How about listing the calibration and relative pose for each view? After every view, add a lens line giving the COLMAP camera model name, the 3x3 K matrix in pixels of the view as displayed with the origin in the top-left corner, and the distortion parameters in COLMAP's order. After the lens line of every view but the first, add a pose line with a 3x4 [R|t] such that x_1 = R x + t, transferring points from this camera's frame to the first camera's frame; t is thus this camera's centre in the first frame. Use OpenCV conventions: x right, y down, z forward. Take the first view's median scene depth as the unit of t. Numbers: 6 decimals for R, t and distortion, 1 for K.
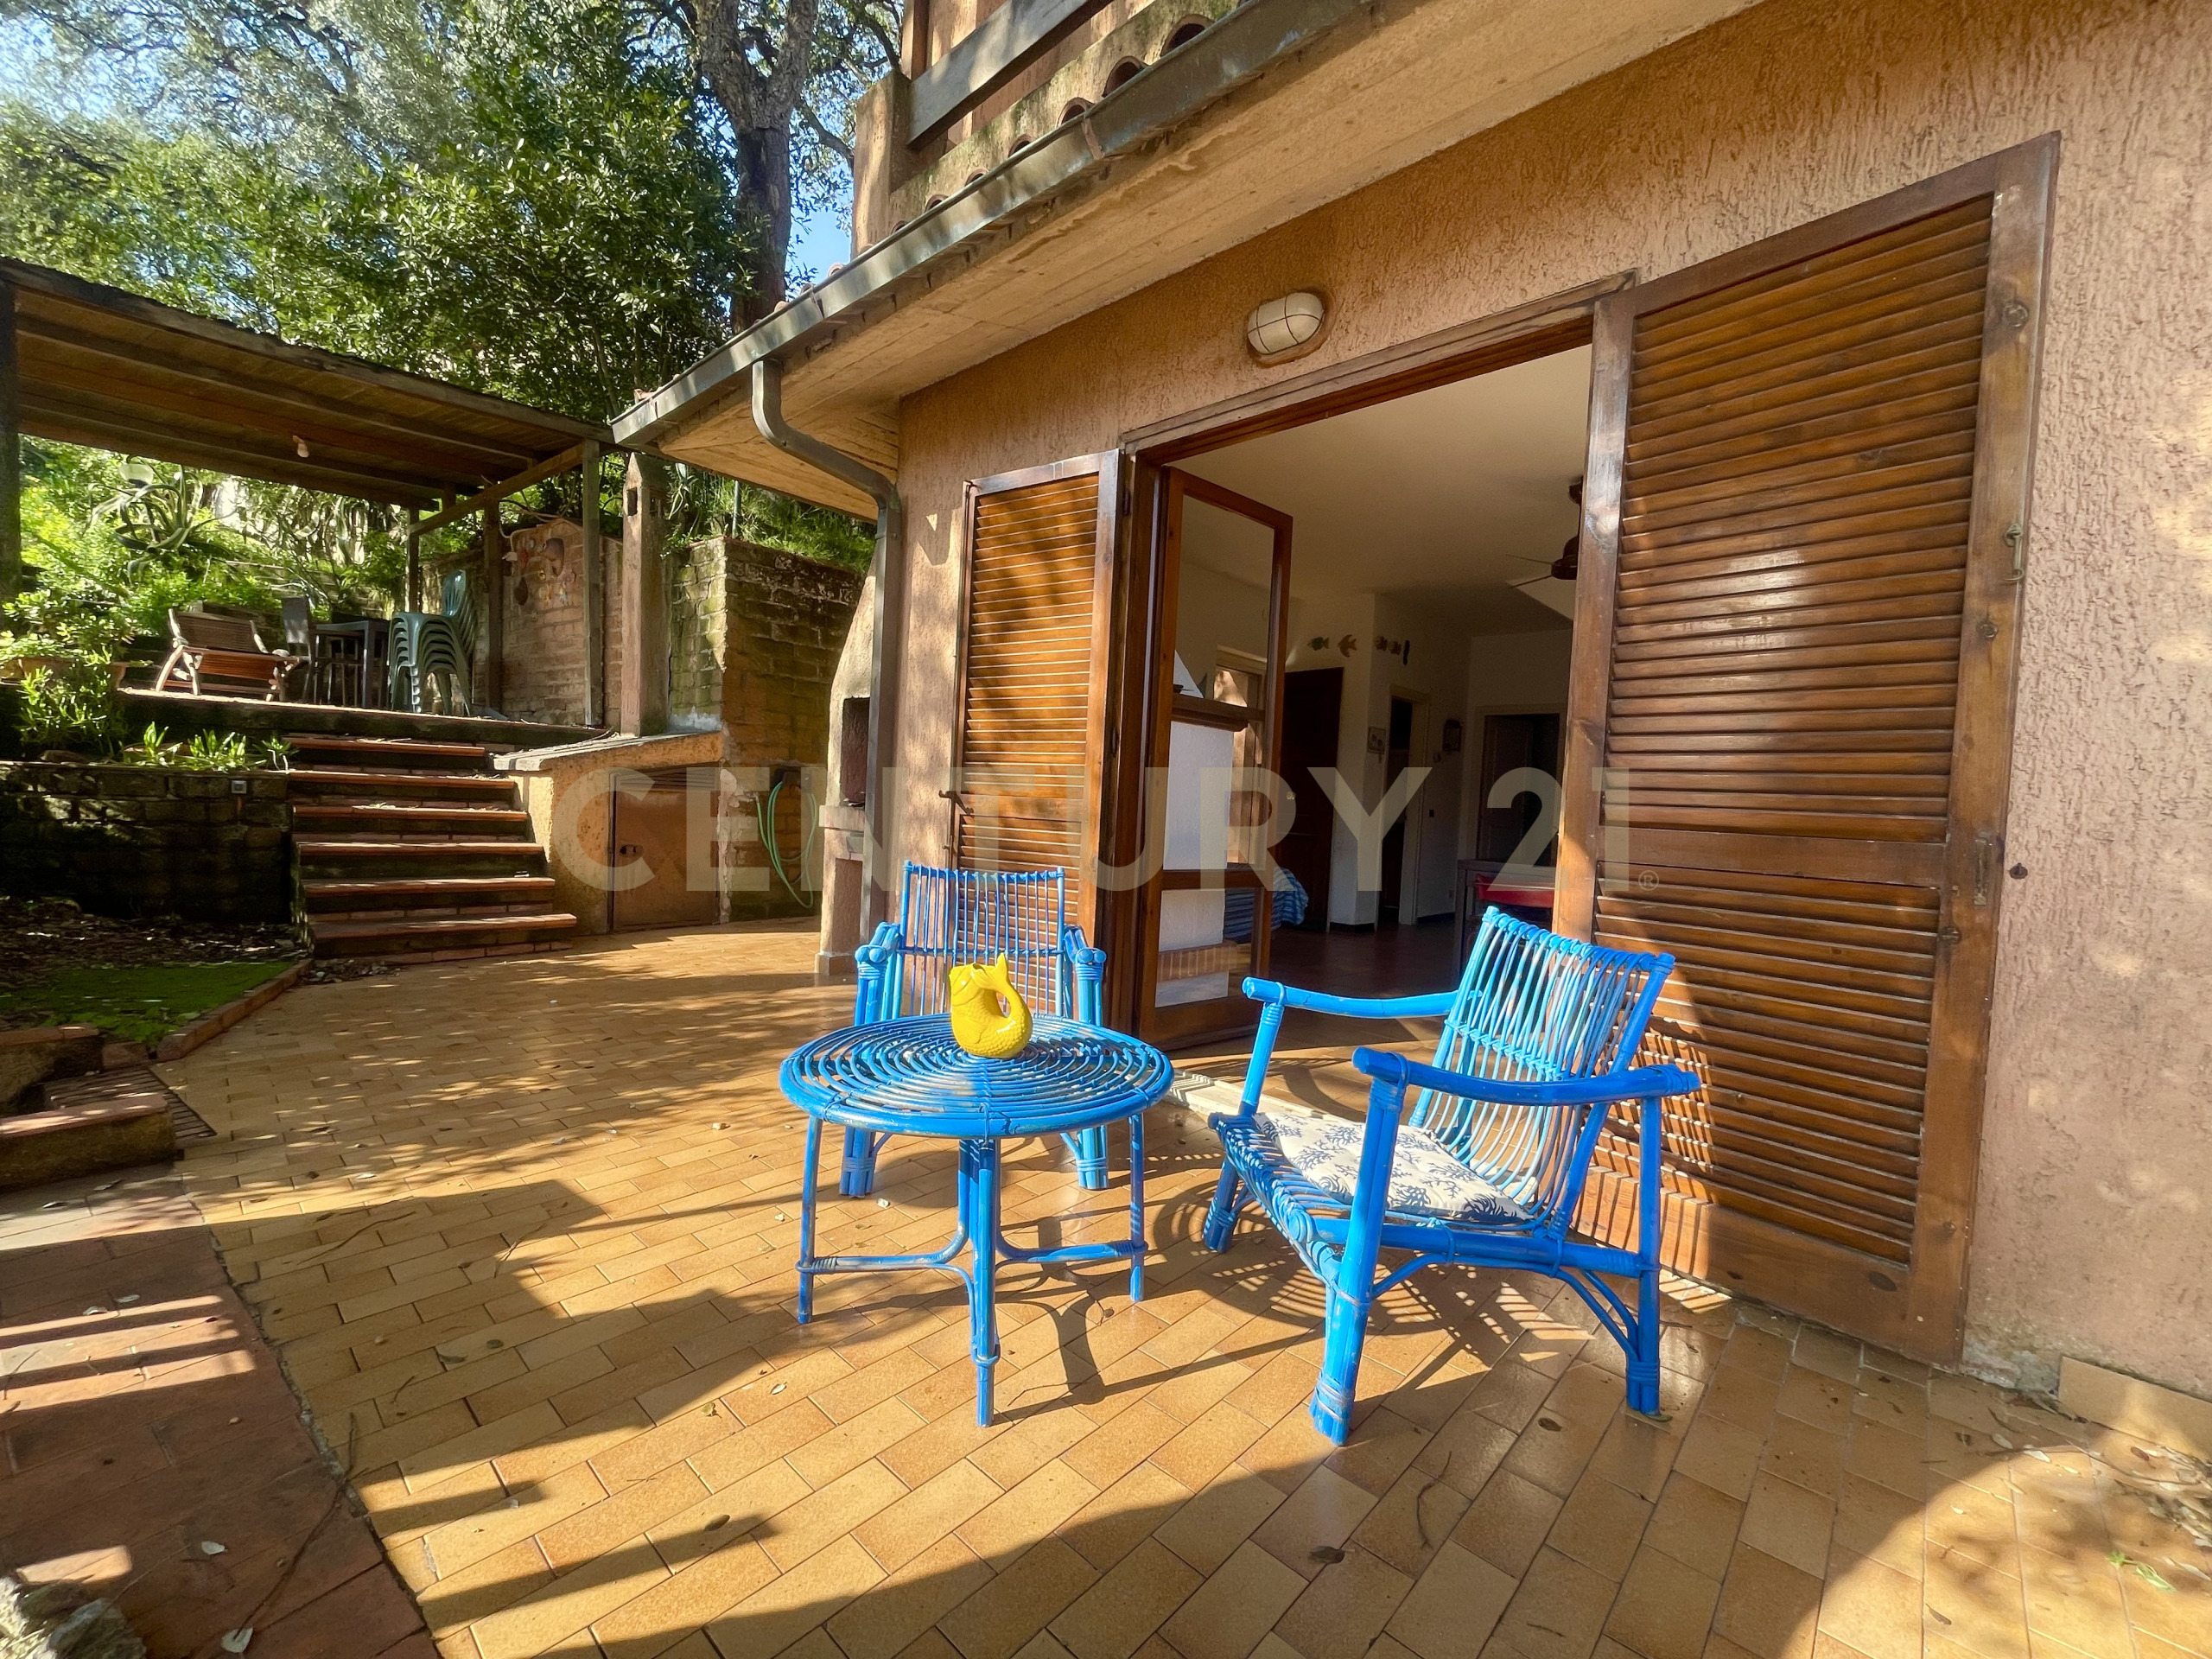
lens RADIAL K [[891.9, 0, 1102.4], [0, 891.9, 831.0], [0, 0, 1]] dist [-0.002436, -0.000624]
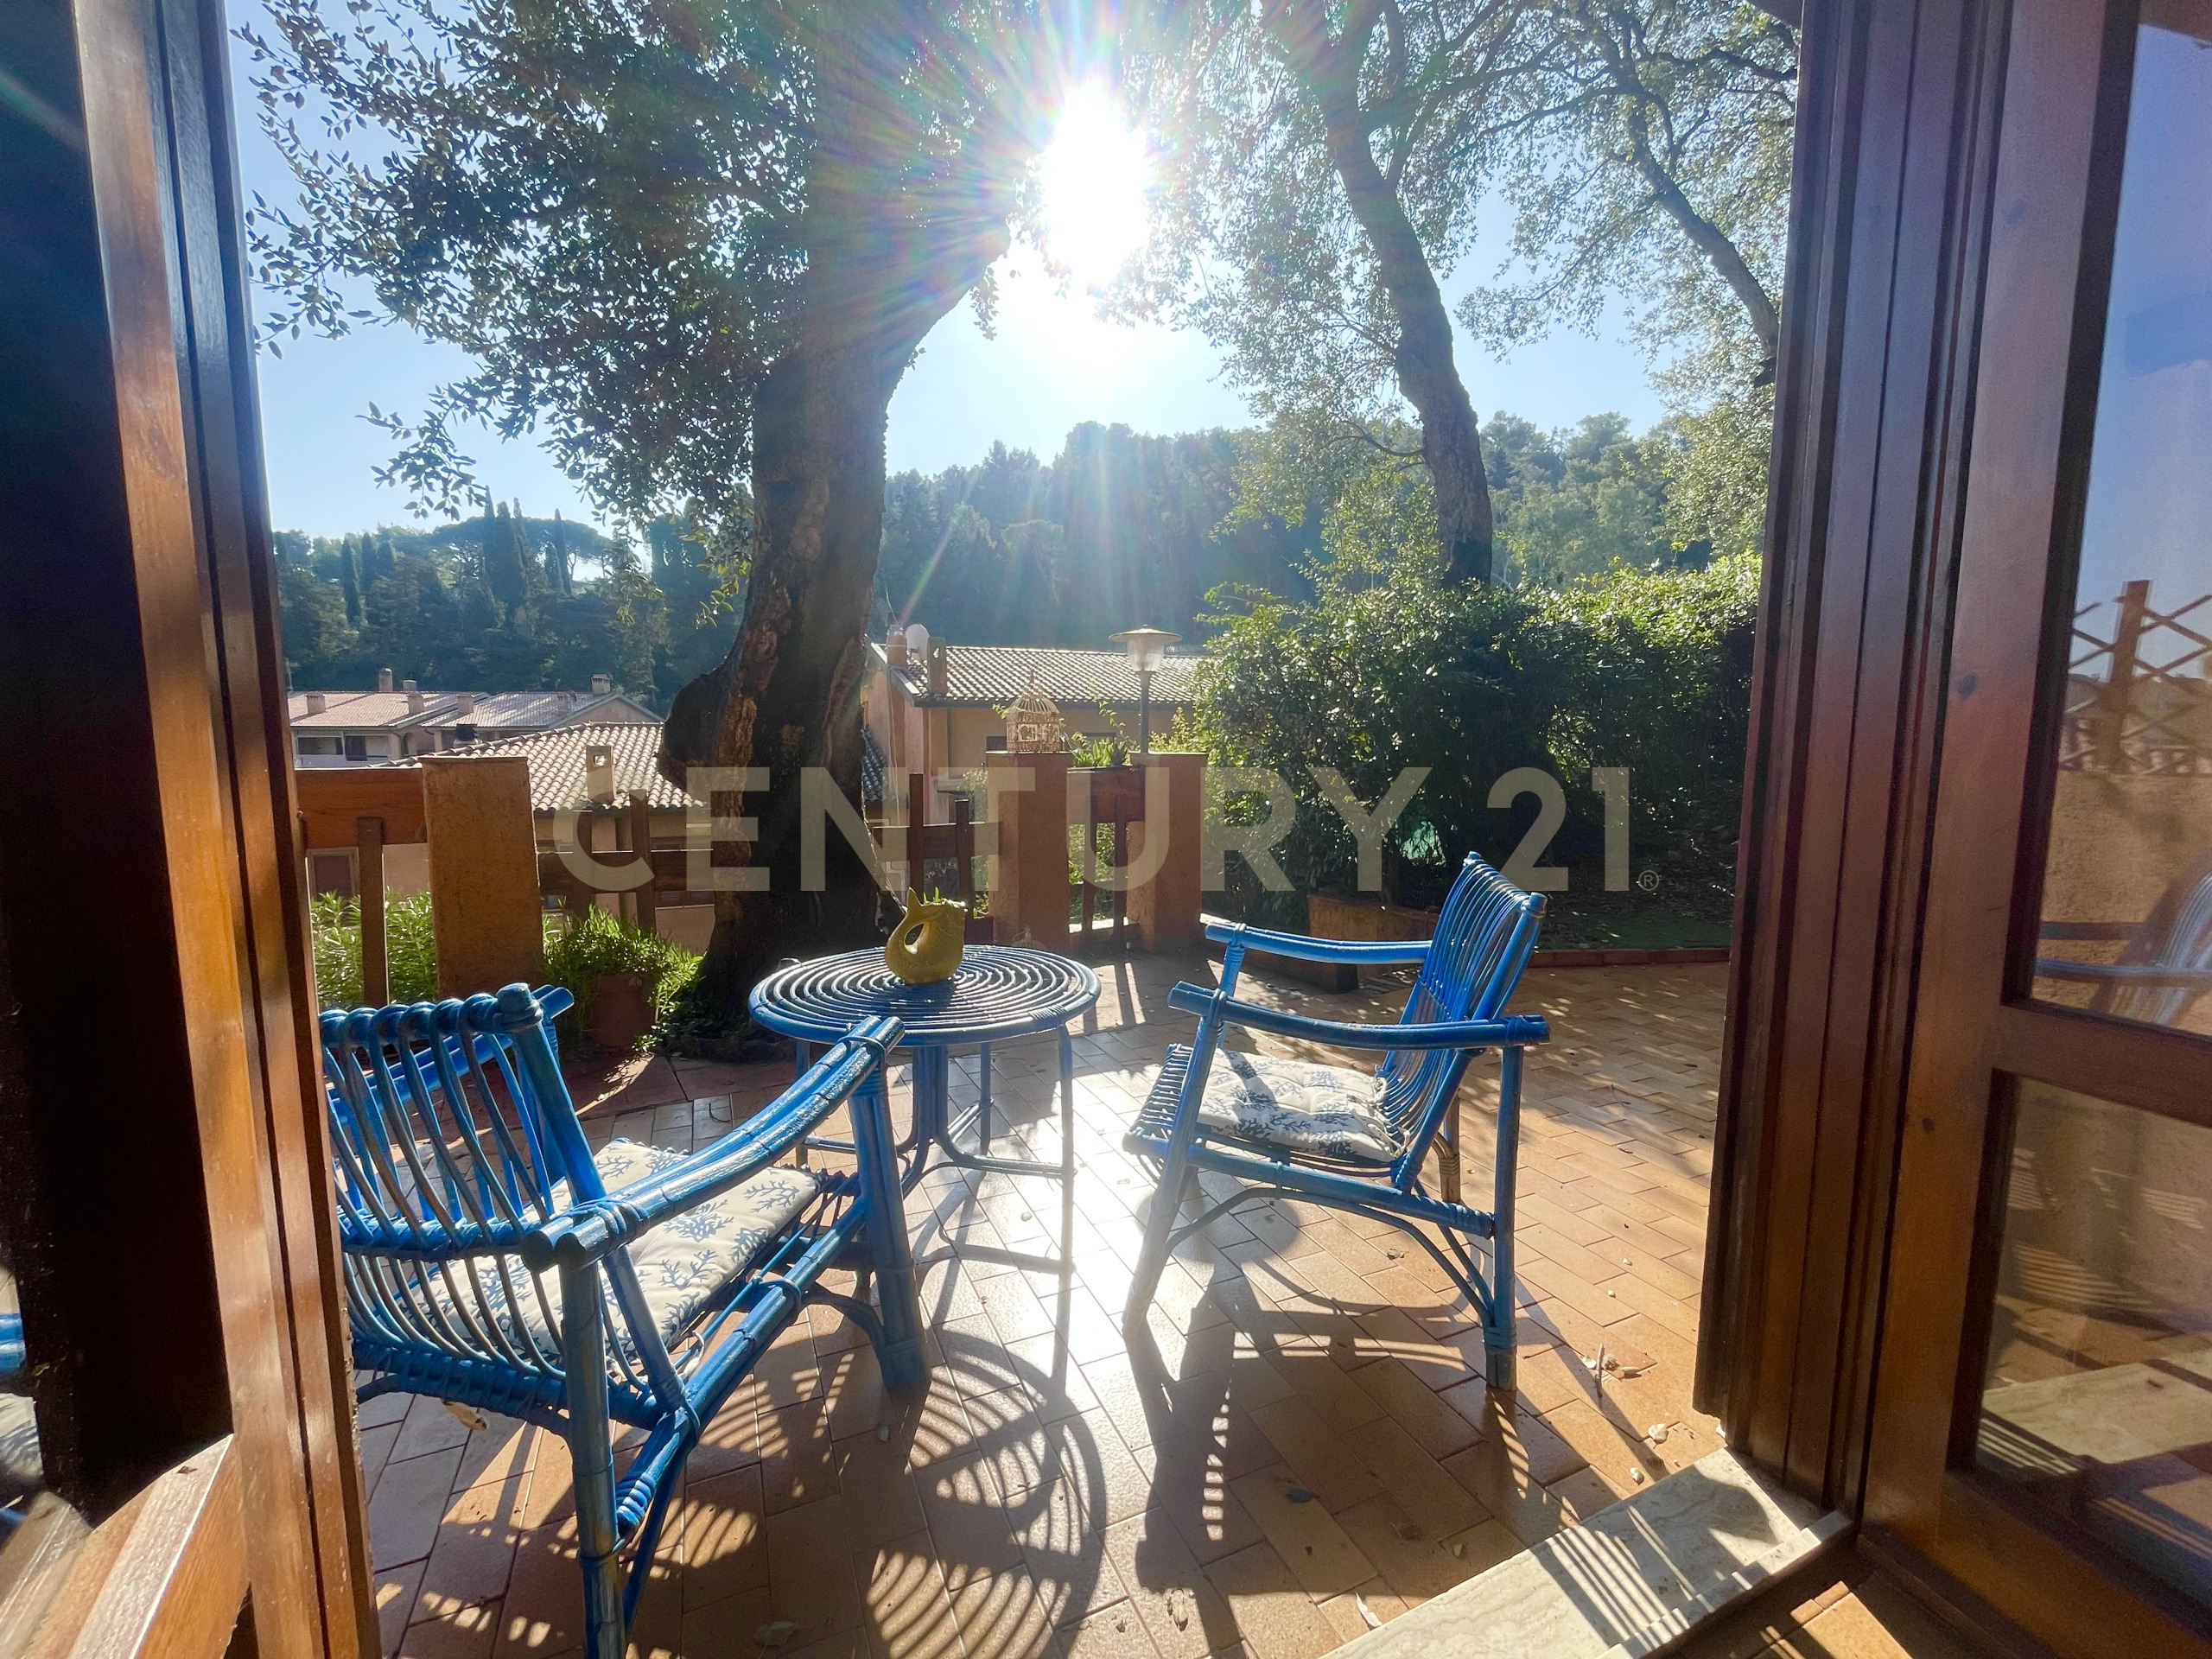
lens RADIAL K [[894.3, 0, 1102.1], [0, 894.3, 829.6], [0, 0, 1]] dist [-0.003669, -0.000785]
pose [[-0.385815, 0.042709, -0.921587, 0.425965], [-0.049970, 0.996494, 0.067100, -0.011559], [0.921222, 0.071940, -0.382328, 0.846400]]
